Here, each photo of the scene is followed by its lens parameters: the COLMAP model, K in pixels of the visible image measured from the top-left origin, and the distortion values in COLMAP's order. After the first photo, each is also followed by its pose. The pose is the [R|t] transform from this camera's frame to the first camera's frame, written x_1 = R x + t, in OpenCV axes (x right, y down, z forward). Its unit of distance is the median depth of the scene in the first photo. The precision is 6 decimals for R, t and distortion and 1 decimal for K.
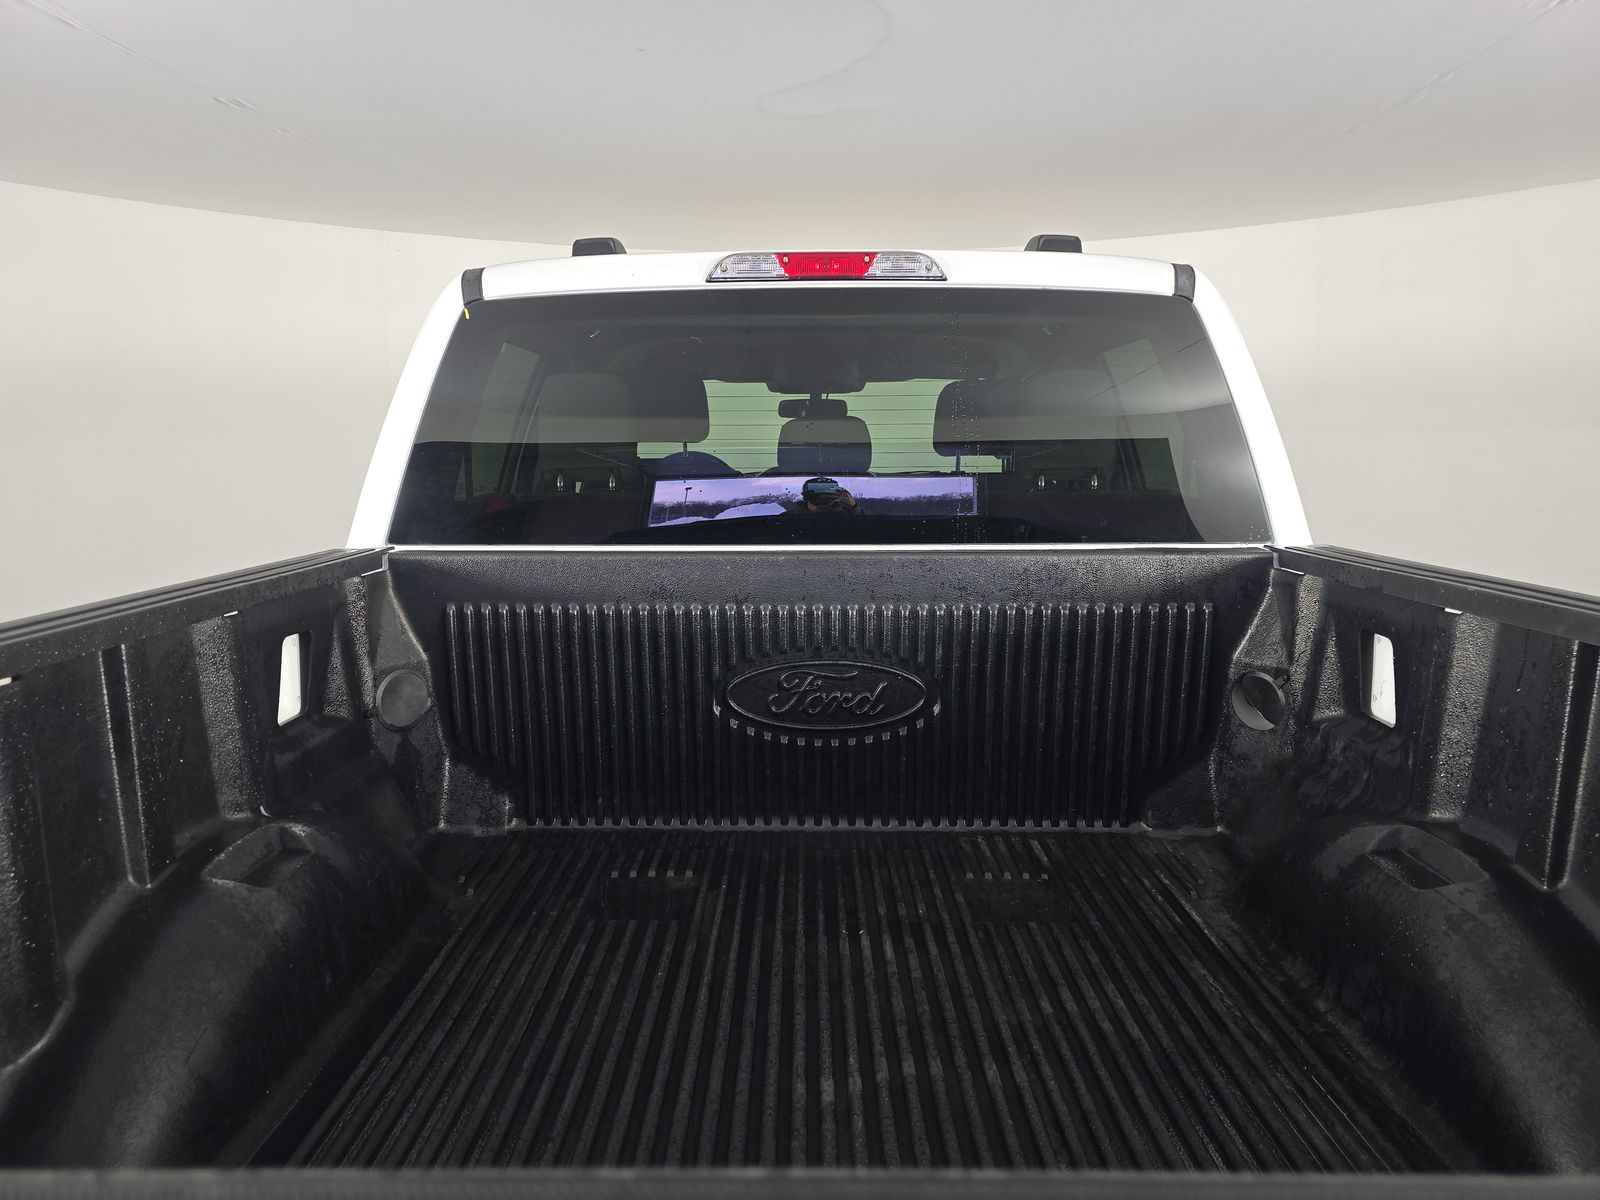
lens RADIAL K [[1064.4, 0, 796.1], [0, 1064.4, 600.2], [0, 0, 1]] dist [0.064307, -0.080773]
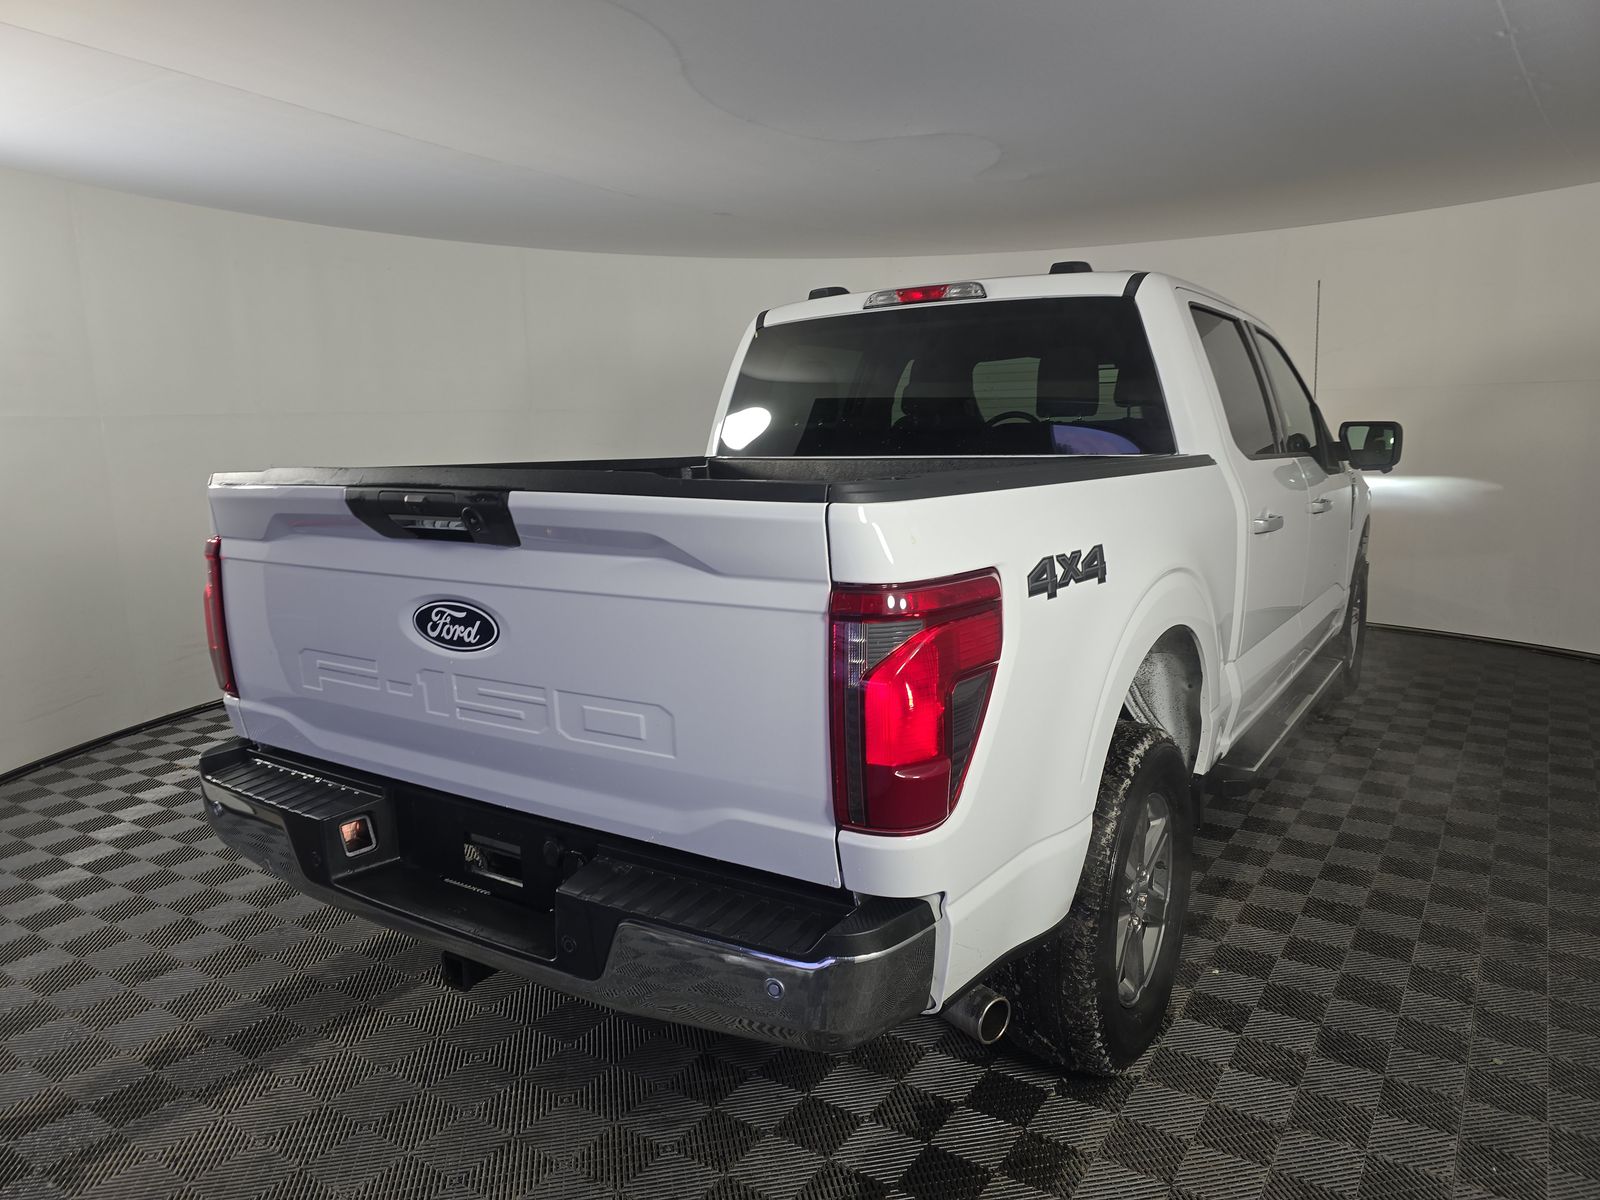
lens RADIAL K [[1064.4, 0, 796.1], [0, 1064.4, 600.2], [0, 0, 1]] dist [0.064307, -0.080773]
pose [[0.839714, 0.072900, -0.538113, 0.819508], [-0.063816, 0.997329, 0.035528, 0.136322], [0.539266, 0.004507, 0.842123, -0.578181]]
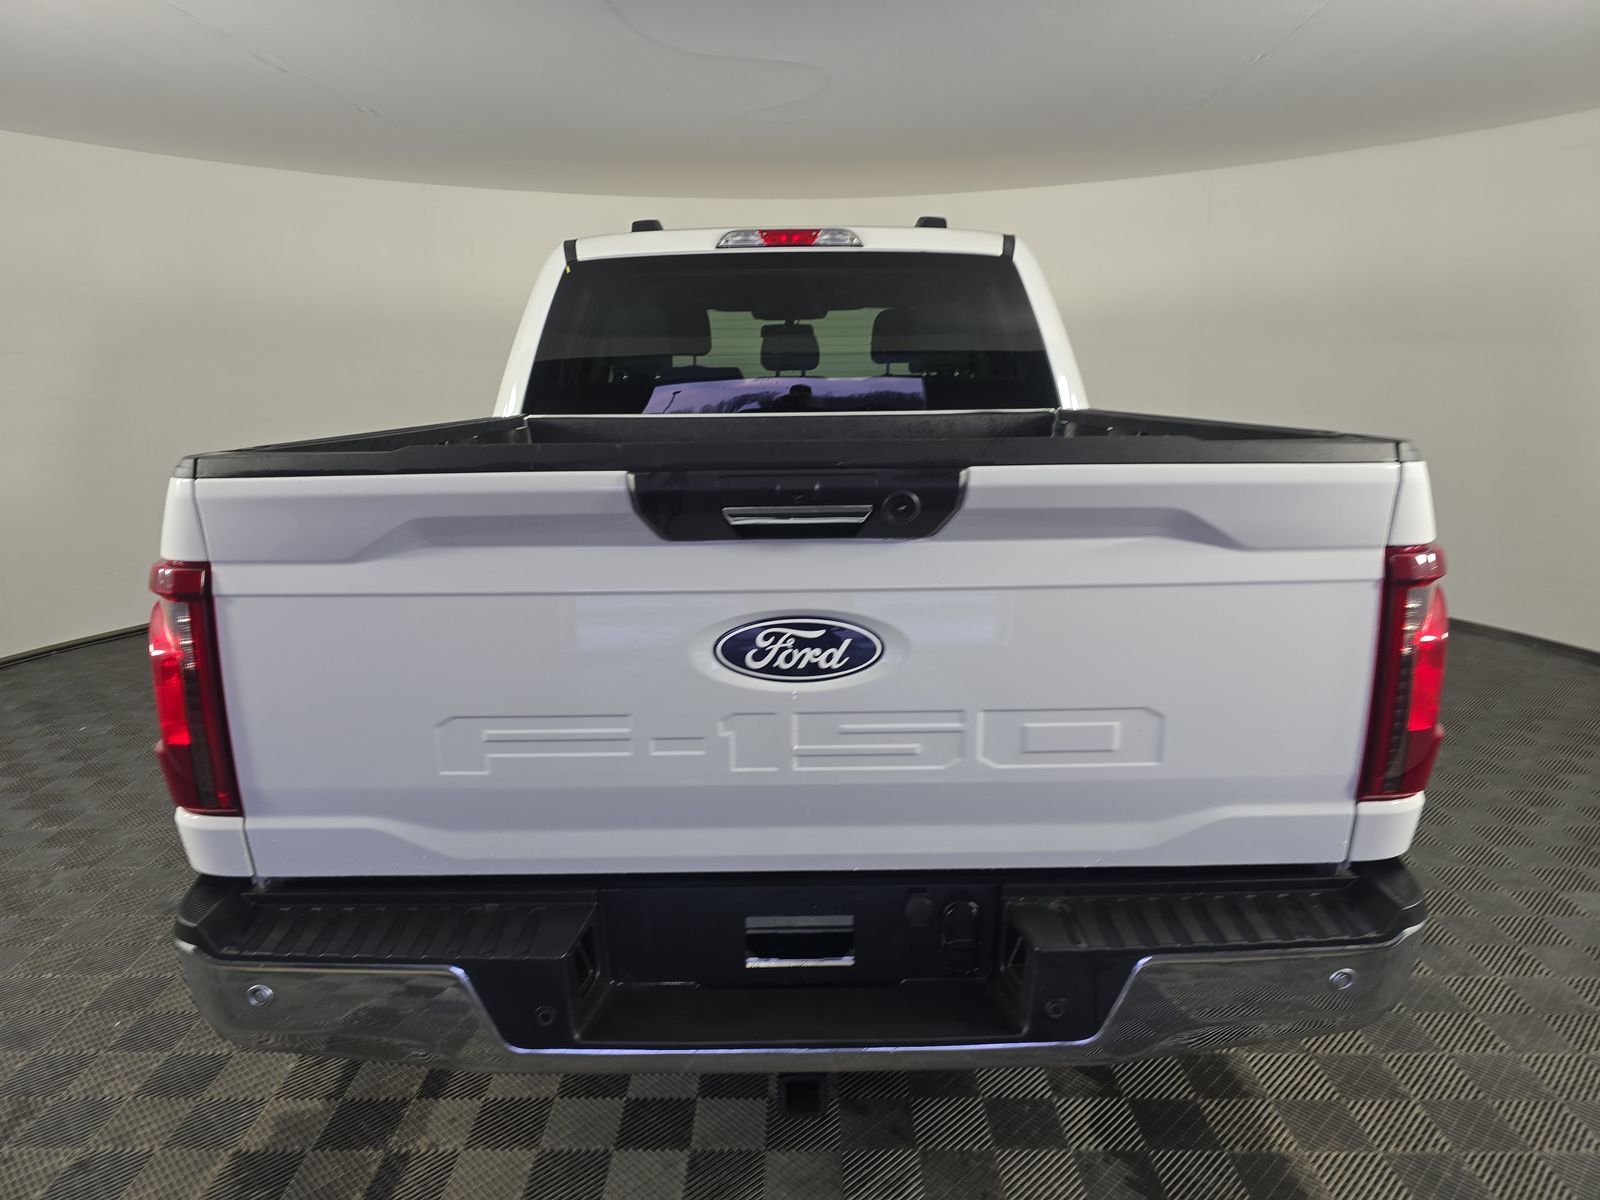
lens RADIAL K [[1064.4, 0, 796.1], [0, 1064.4, 600.2], [0, 0, 1]] dist [0.064307, -0.080773]
pose [[0.999842, -0.011624, 0.013424, 0.010038], [0.010770, 0.998018, 0.062001, 0.135098], [-0.014119, -0.061847, 0.997986, -0.650799]]
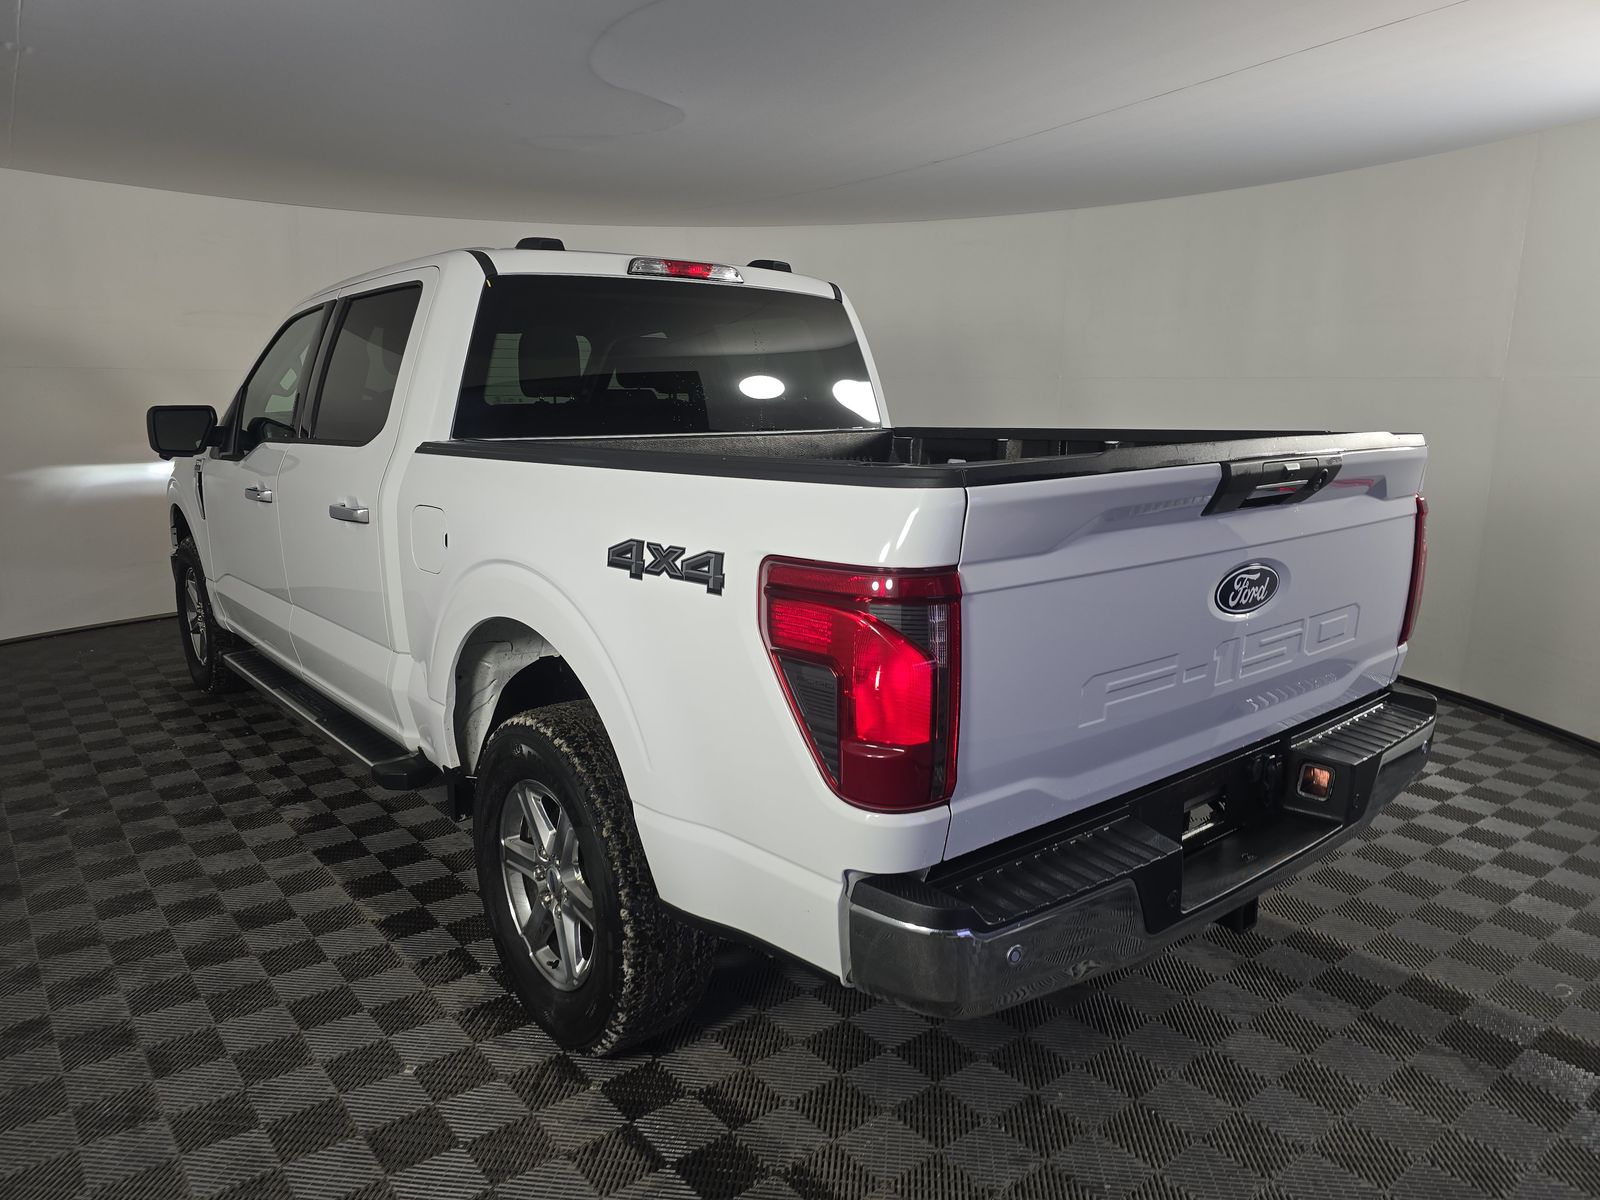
lens RADIAL K [[1064.4, 0, 796.1], [0, 1064.4, 600.2], [0, 0, 1]] dist [0.064307, -0.080773]
pose [[0.767157, -0.120726, 0.629997, -0.974450], [0.096325, 0.992675, 0.072930, 0.107669], [-0.634186, 0.004735, 0.773166, -0.441281]]
